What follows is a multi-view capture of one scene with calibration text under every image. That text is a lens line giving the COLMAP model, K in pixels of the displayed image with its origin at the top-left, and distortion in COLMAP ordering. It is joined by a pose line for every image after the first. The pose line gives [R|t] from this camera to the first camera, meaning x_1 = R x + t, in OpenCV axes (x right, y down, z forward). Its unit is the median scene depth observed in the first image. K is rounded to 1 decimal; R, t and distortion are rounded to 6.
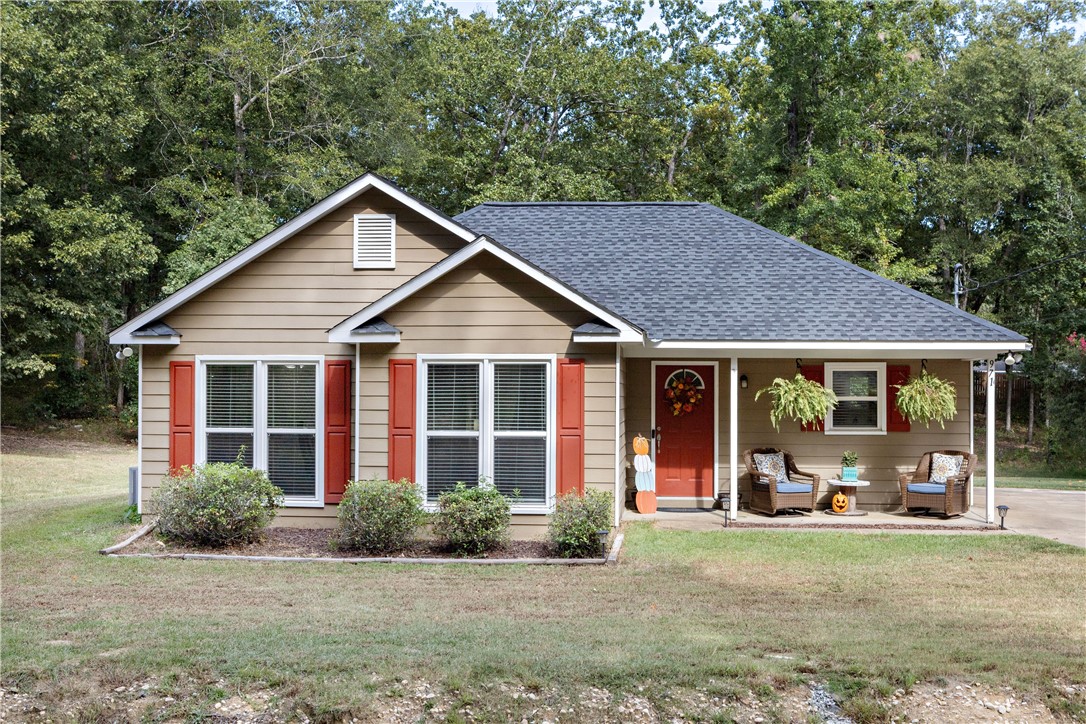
lens RADIAL K [[1334.3, 0, 545.2], [0, 1334.3, 365.5], [0, 0, 1]] dist [-0.056901, 0.000000]
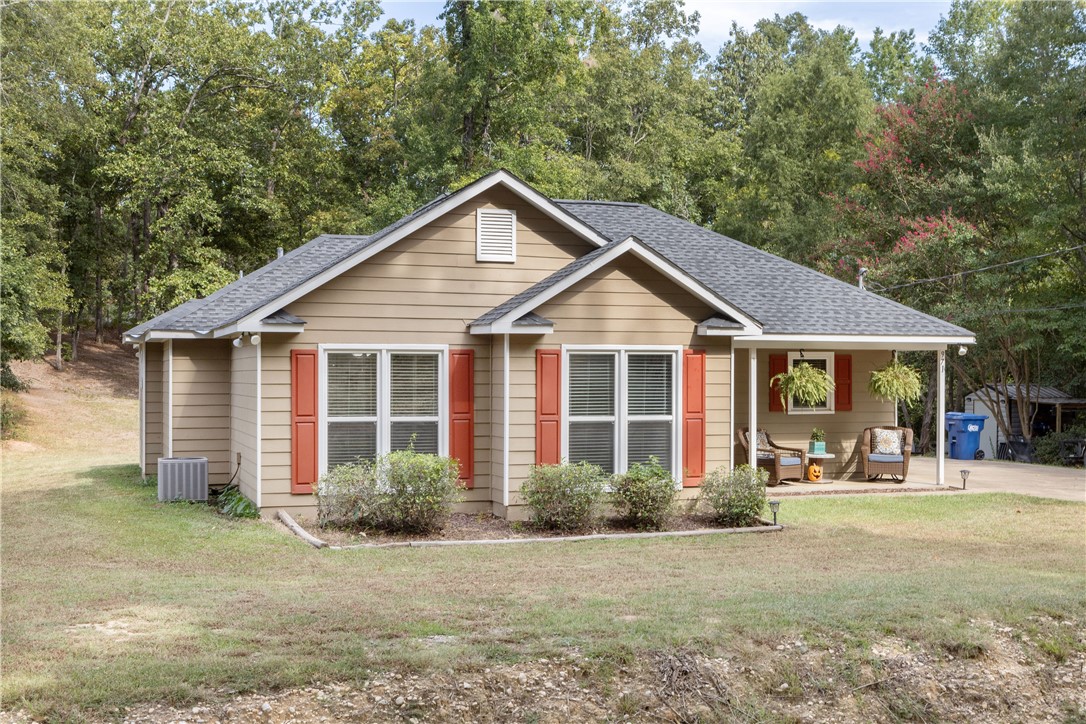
lens RADIAL K [[1364.4, 0, 539.5], [0, 1364.4, 364.0], [0, 0, 1]] dist [-0.042273, 0.000000]
pose [[0.913574, -0.000530, 0.406673, -0.529495], [-0.005463, 0.999893, 0.013576, -0.007432], [-0.406637, -0.014625, 0.913473, 0.011594]]
